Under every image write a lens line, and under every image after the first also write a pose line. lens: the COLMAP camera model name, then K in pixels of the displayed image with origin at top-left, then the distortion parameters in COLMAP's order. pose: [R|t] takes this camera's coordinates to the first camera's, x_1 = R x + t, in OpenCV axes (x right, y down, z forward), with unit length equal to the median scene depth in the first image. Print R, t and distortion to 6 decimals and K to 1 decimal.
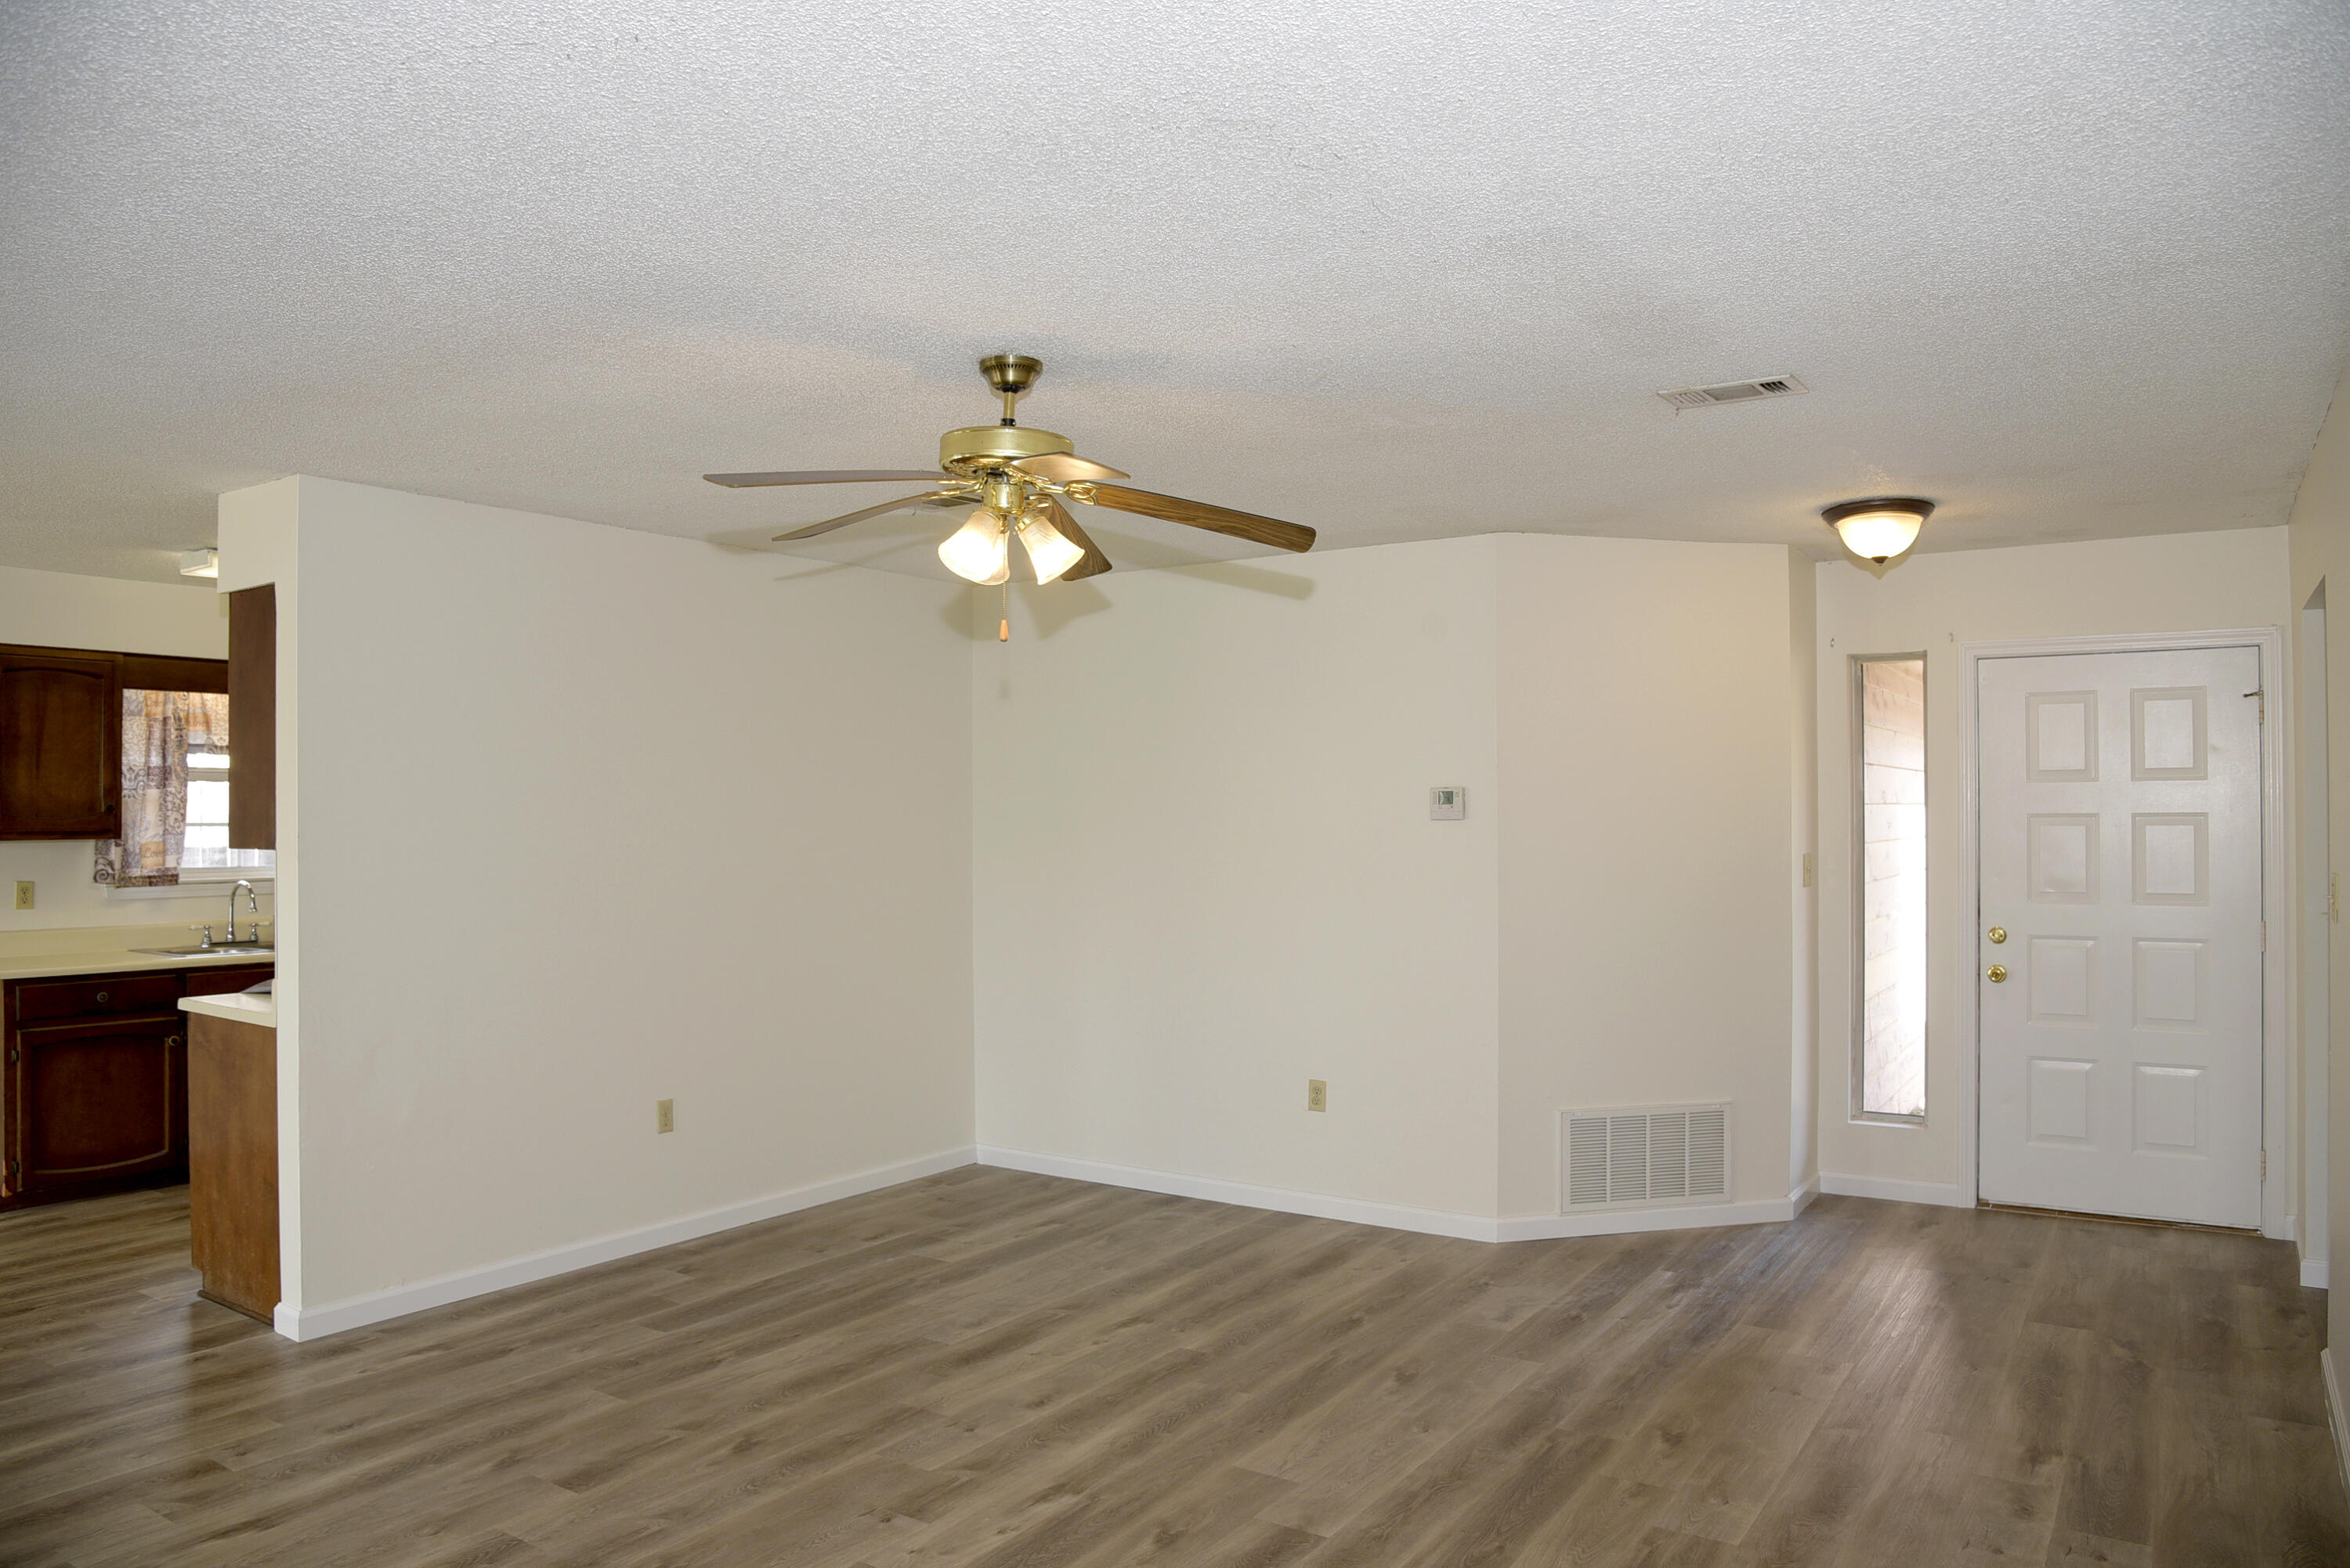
lens RADIAL K [[1590.3, 0, 1172.7], [0, 1590.3, 804.4], [0, 0, 1]] dist [-0.125597, 0.070601]
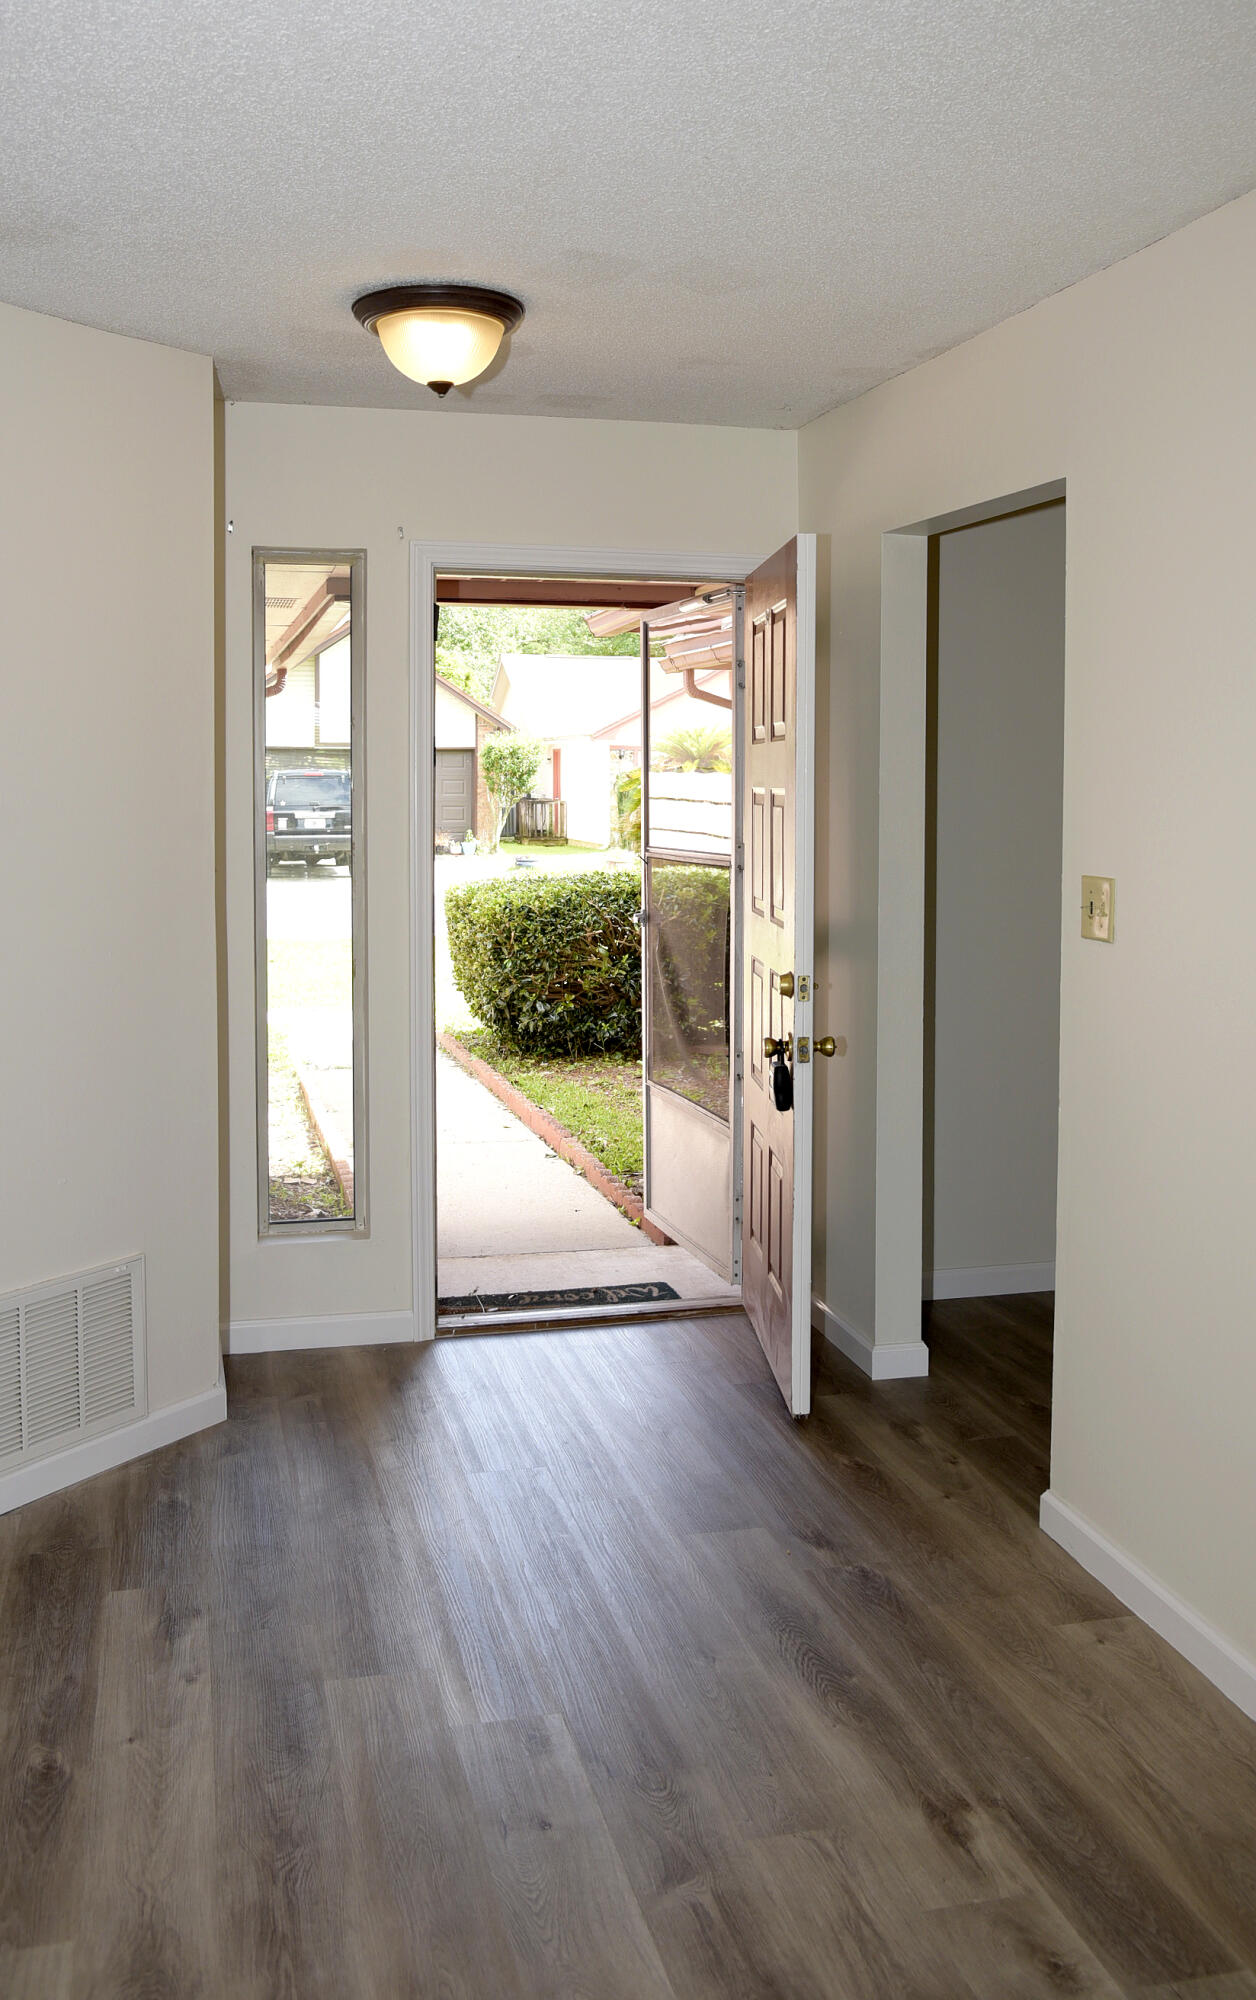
lens RADIAL K [[1798.4, 0, 635.2], [0, 1798.4, 857.8], [0, 0, 1]] dist [-0.049645, -0.007657]
pose [[0.670019, -0.031344, 0.741682, -0.037066], [-0.009921, 0.998641, 0.051165, -0.005835], [-0.742277, -0.041640, 0.668798, 0.470488]]
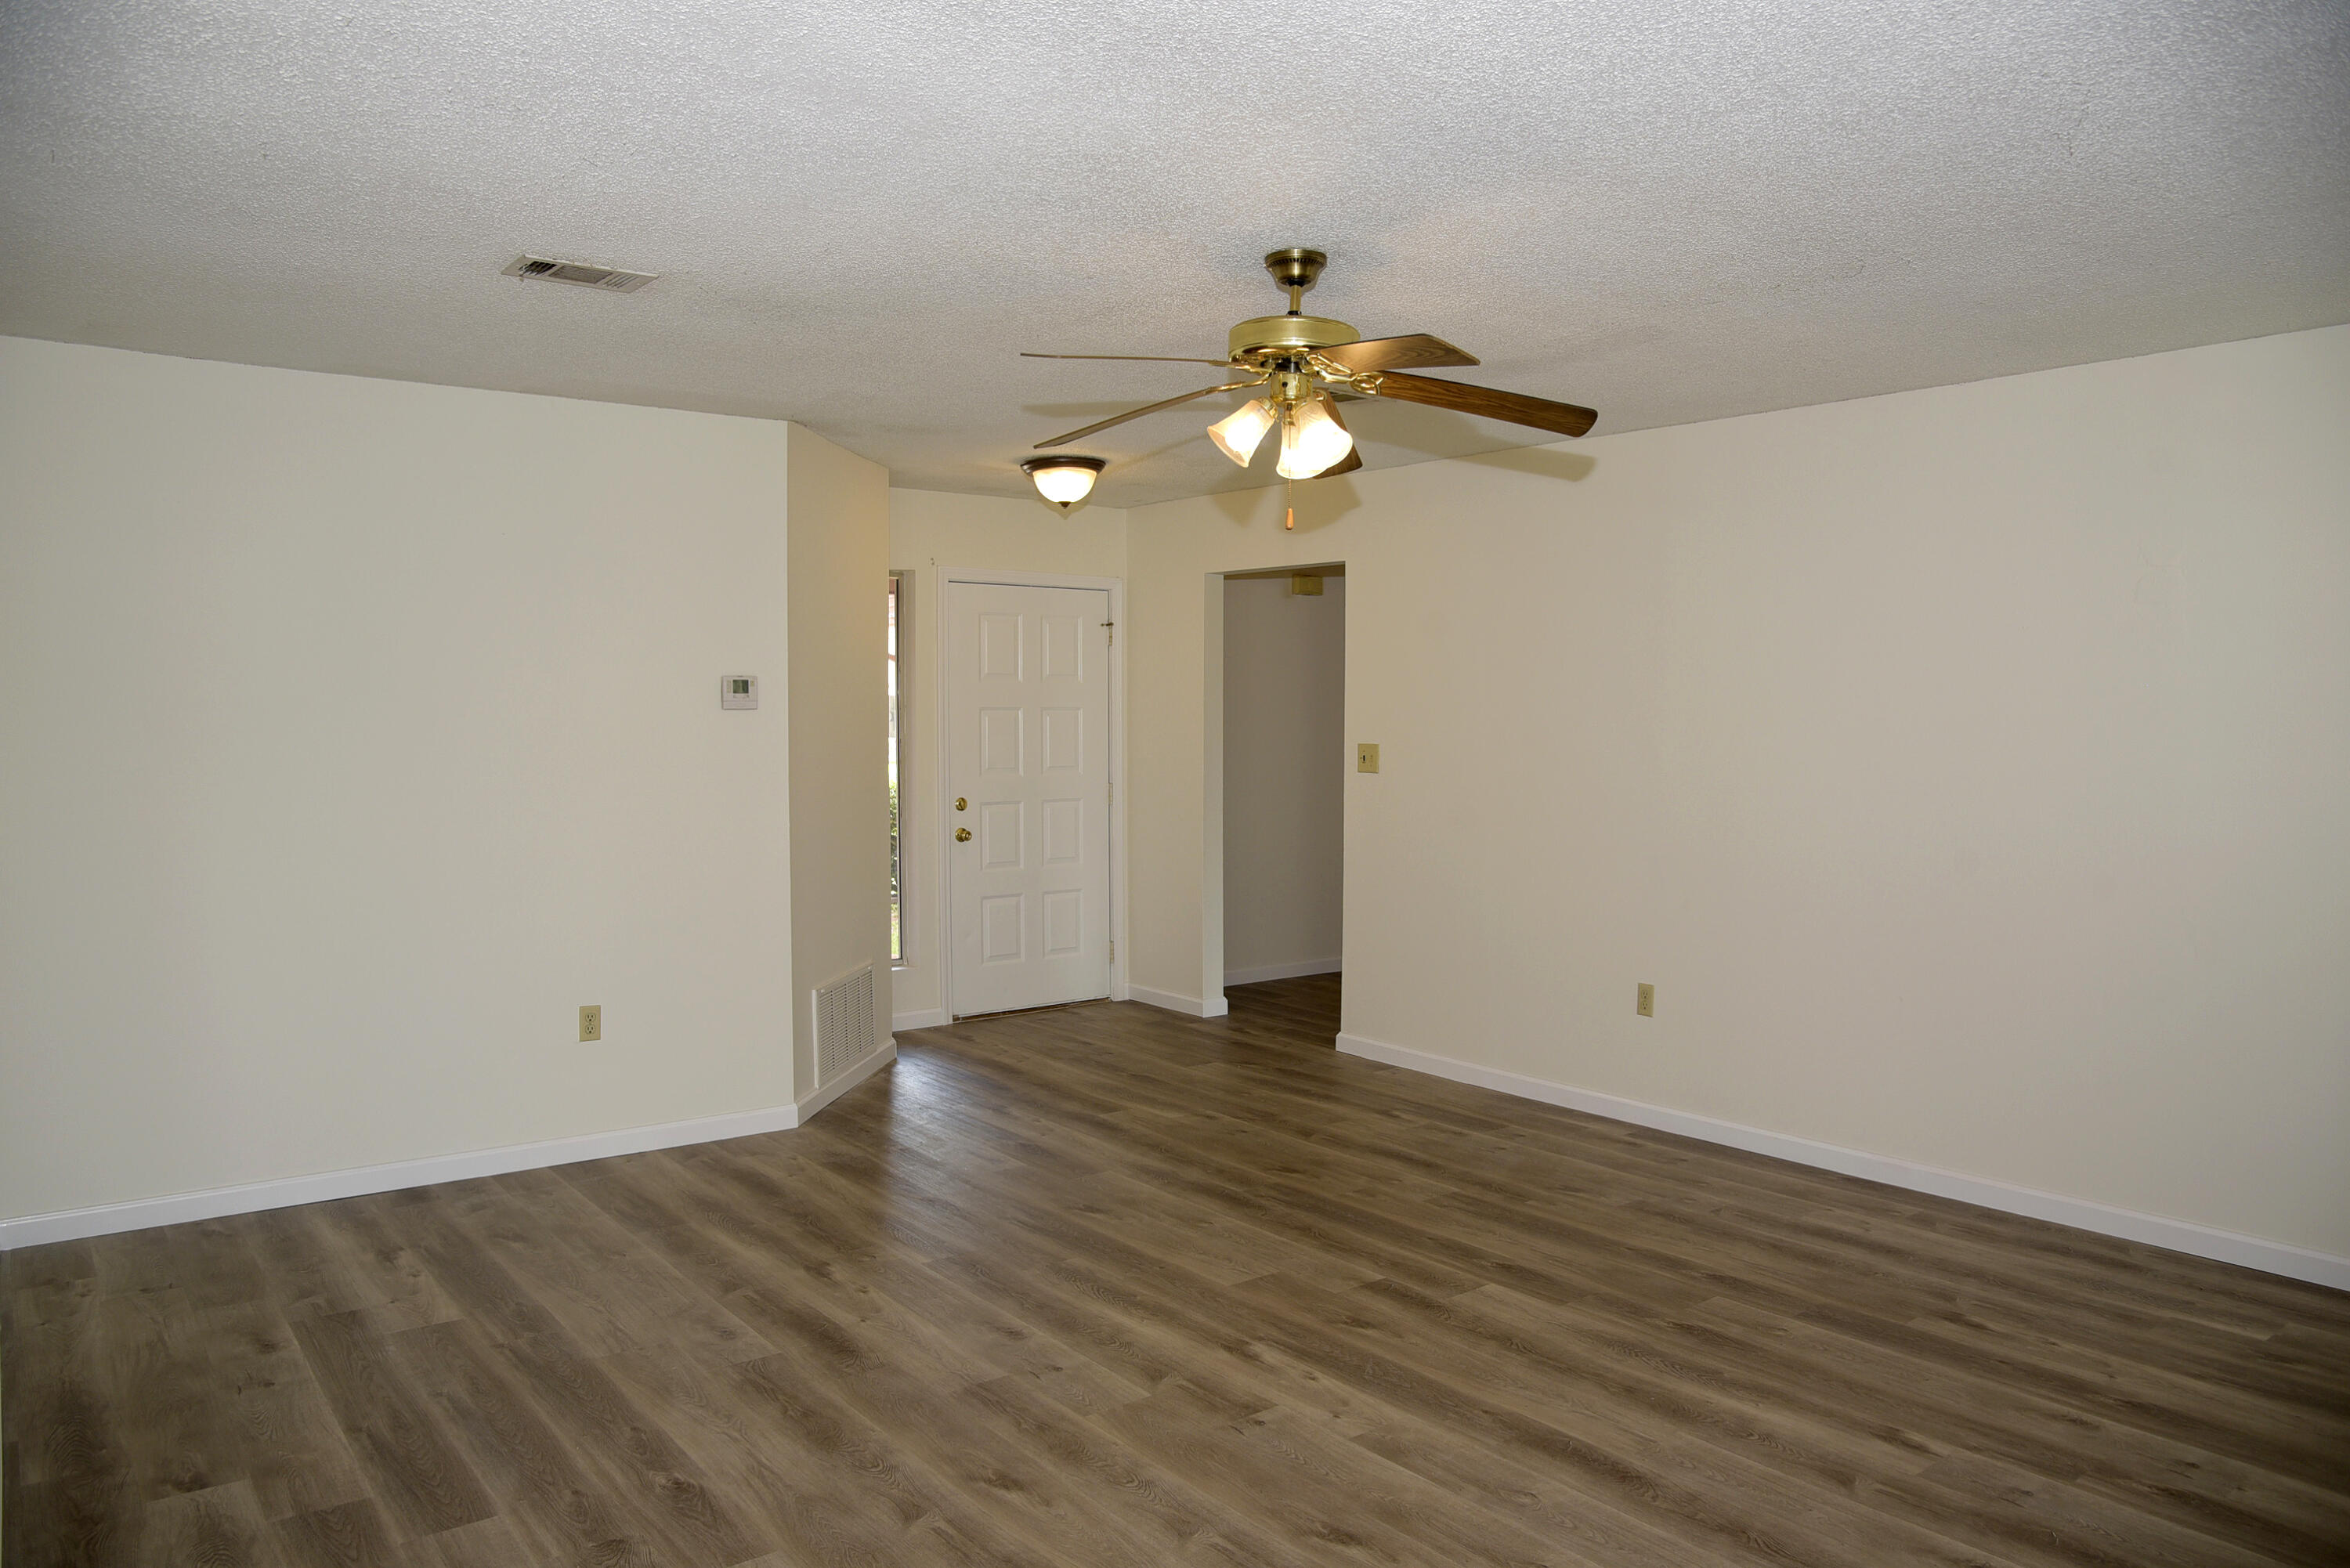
lens RADIAL K [[1600.5, 0, 1170.7], [0, 1600.5, 807.3], [0, 0, 1]] dist [-0.115597, 0.055788]
pose [[0.317589, -0.053626, 0.946711, -0.793444], [-0.009726, 0.998163, 0.059804, 0.010280], [-0.948178, -0.028201, 0.316484, 0.528435]]
